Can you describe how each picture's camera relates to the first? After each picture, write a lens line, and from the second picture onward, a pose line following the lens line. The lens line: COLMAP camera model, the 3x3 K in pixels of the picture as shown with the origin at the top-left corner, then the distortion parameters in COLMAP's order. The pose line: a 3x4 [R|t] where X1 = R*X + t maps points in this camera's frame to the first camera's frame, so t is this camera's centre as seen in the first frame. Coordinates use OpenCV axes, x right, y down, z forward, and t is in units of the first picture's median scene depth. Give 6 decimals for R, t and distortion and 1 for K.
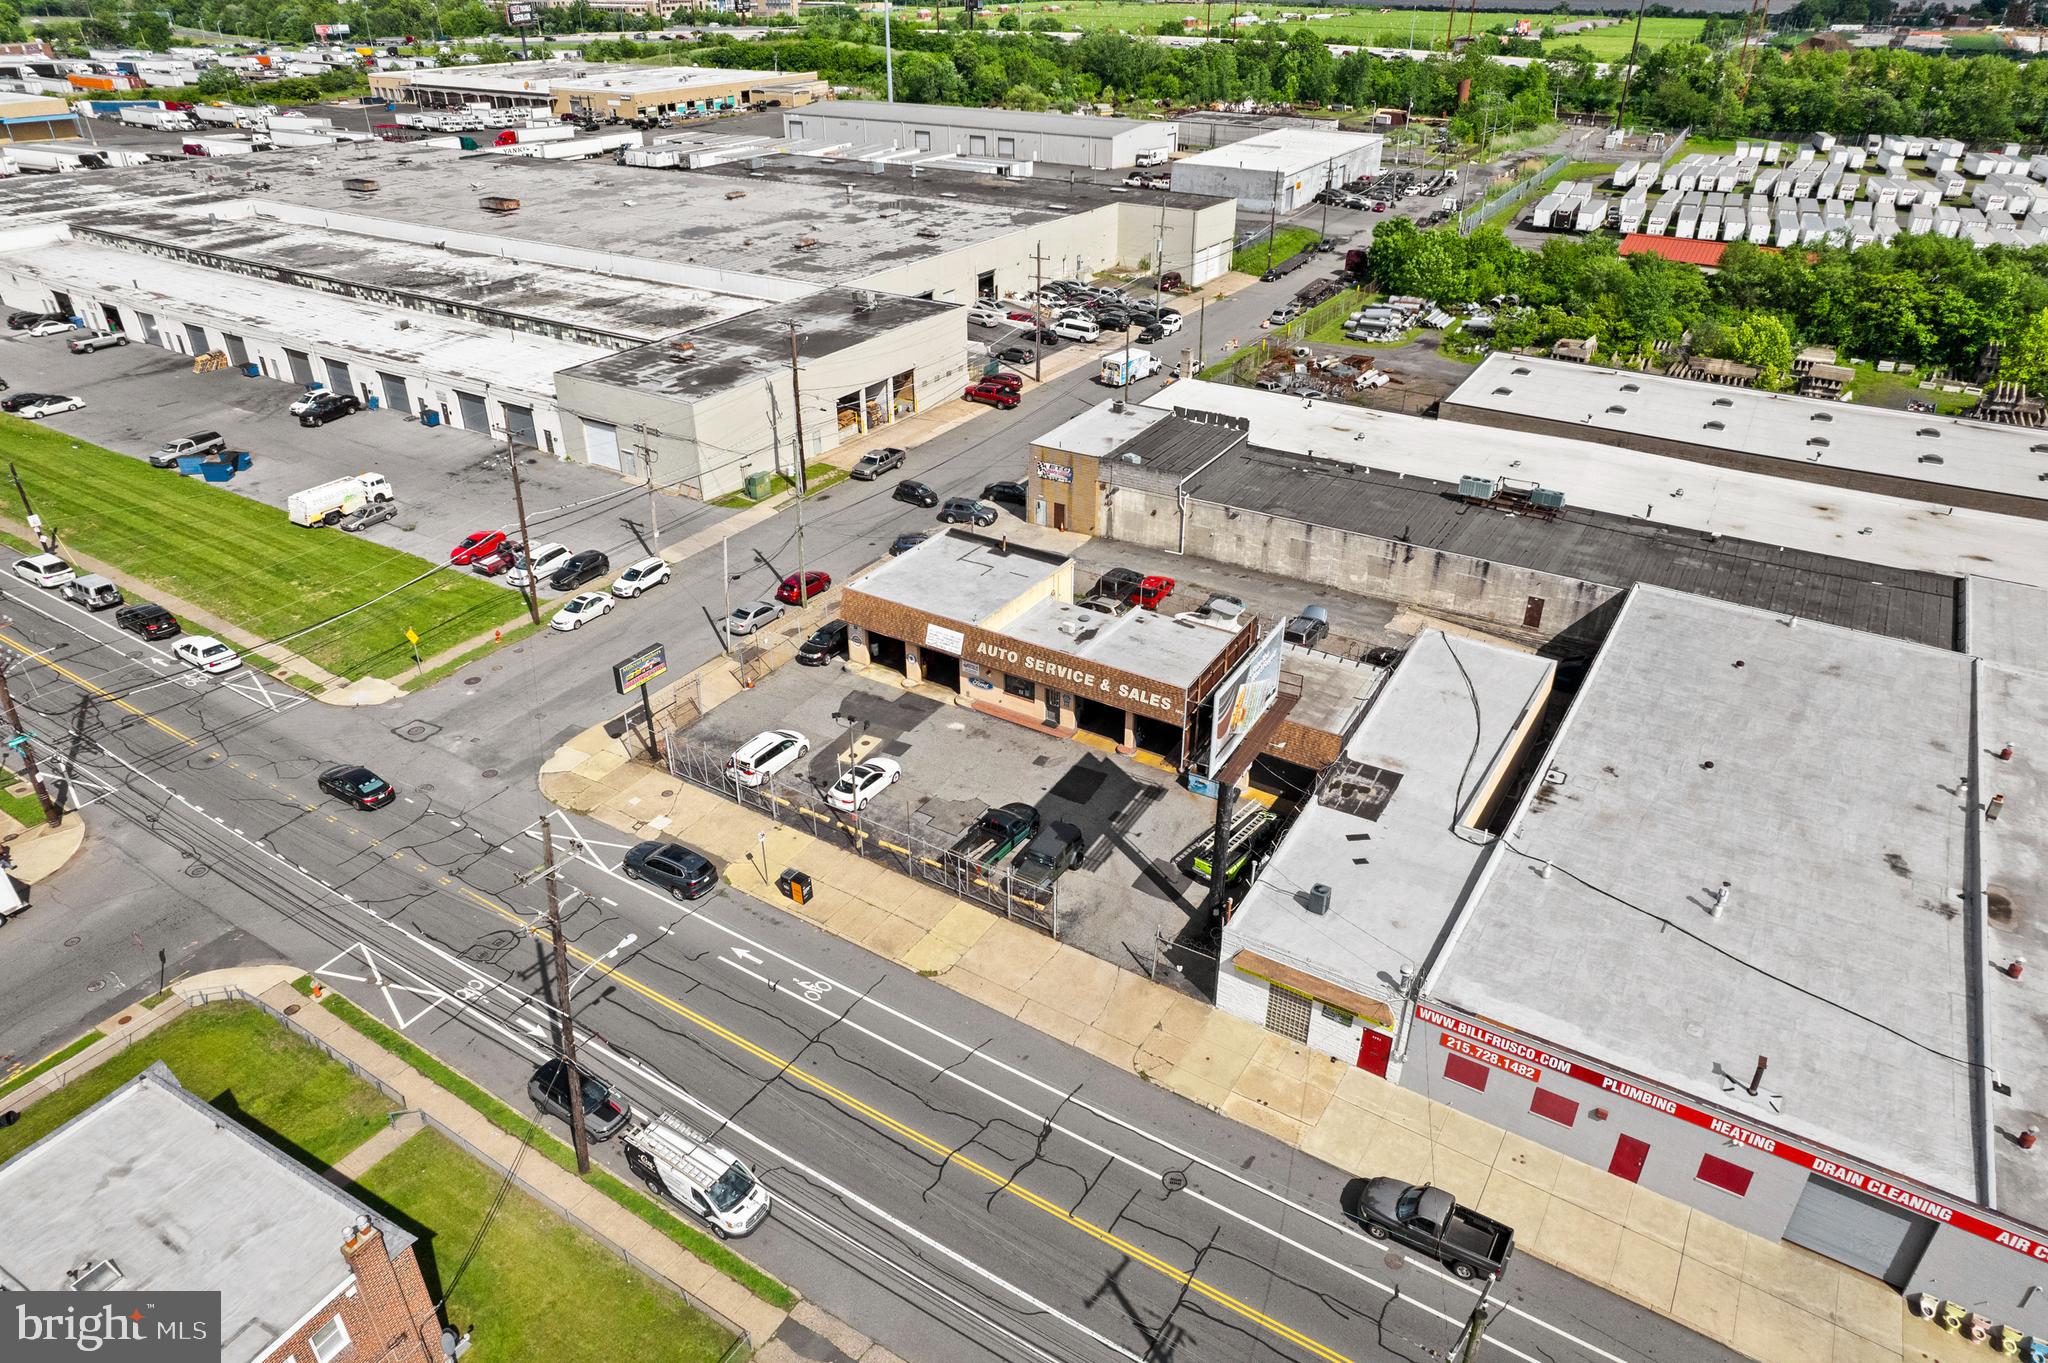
lens RADIAL K [[1308.2, 0, 1036.1], [0, 1308.2, 679.3], [0, 0, 1]] dist [-0.076697, 0.068448]
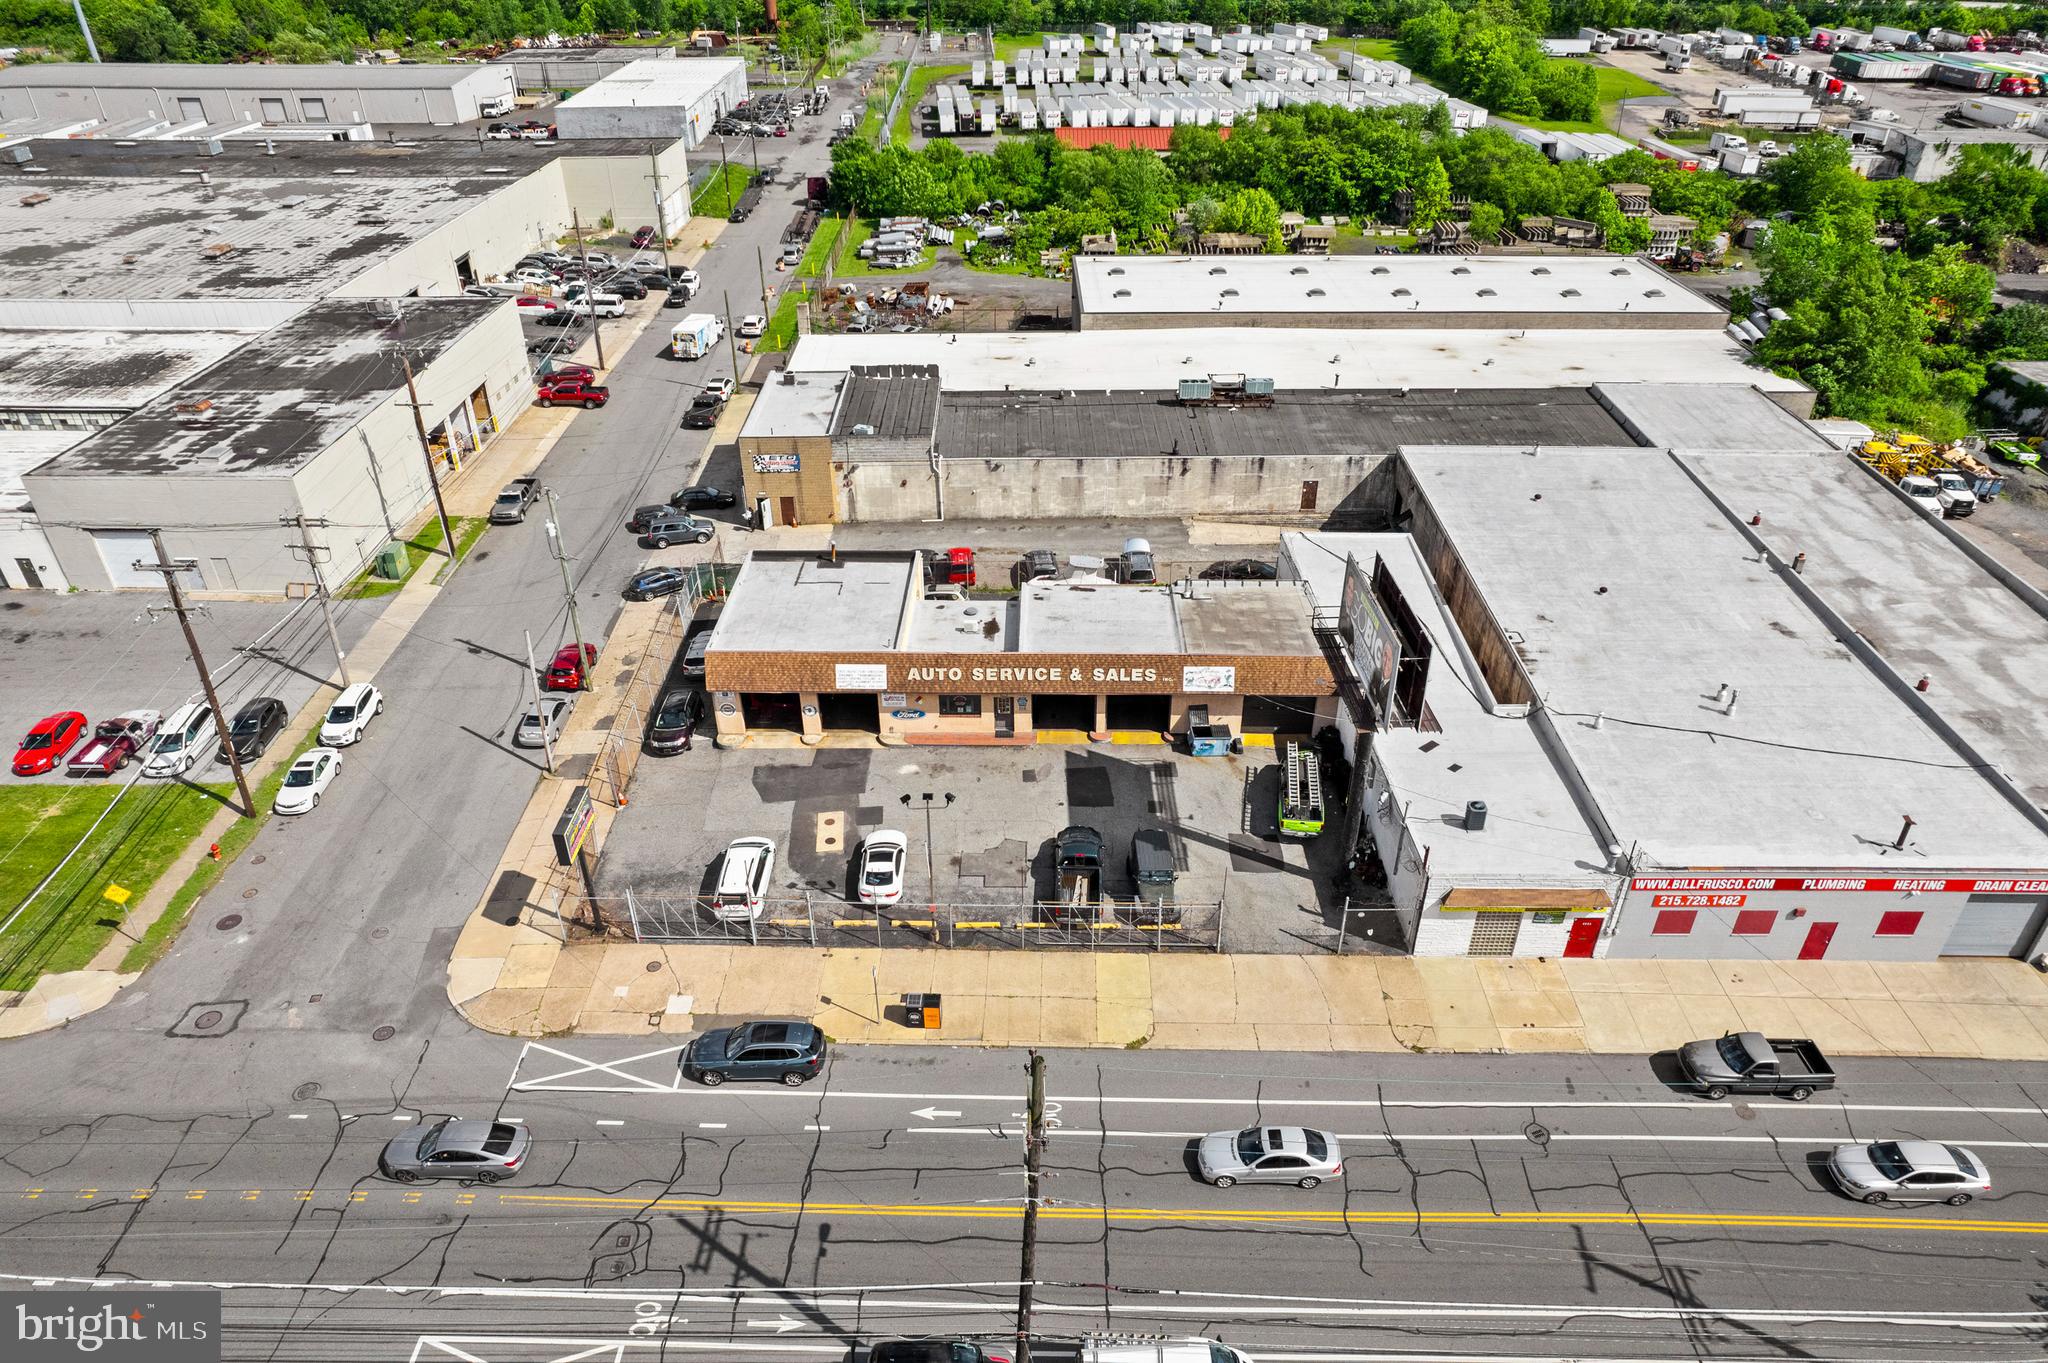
lens RADIAL K [[1308.2, 0, 1036.1], [0, 1308.2, 679.3], [0, 0, 1]] dist [-0.076697, 0.068448]
pose [[0.855246, -0.281844, 0.434878, -0.283087], [0.259789, 0.959287, 0.110803, -0.077430], [-0.448402, 0.018213, 0.893646, 0.152786]]
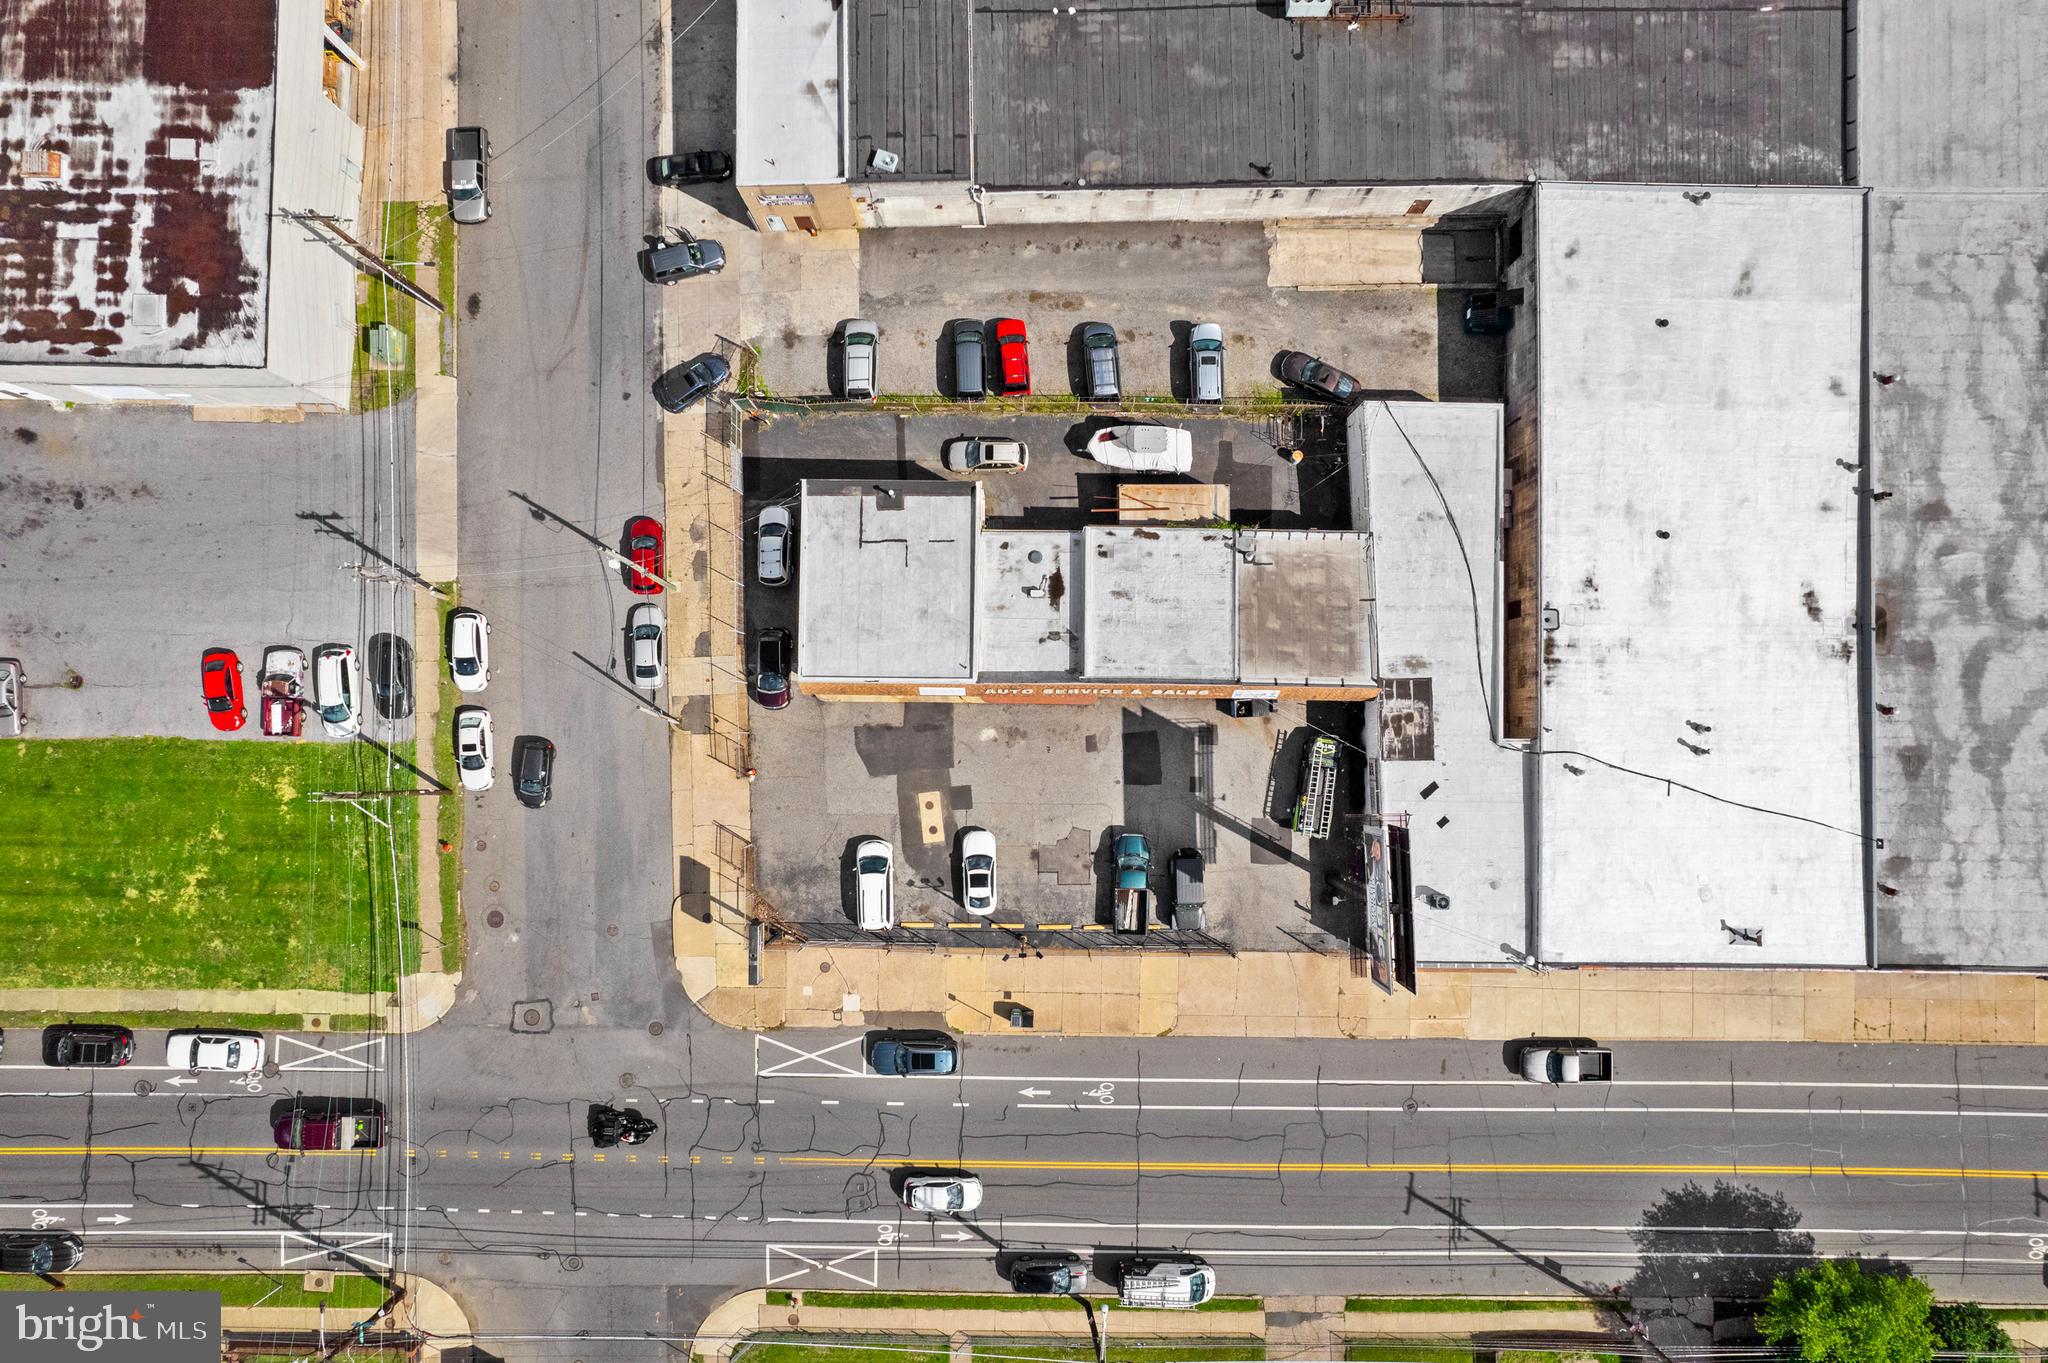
lens RADIAL K [[1308.2, 0, 1036.1], [0, 1308.2, 679.3], [0, 0, 1]] dist [-0.076697, 0.068448]
pose [[0.854373, -0.519517, 0.012245, -0.015832], [0.261293, 0.449840, 0.854031, -0.678642], [-0.449192, -0.726461, 0.520077, 0.398172]]
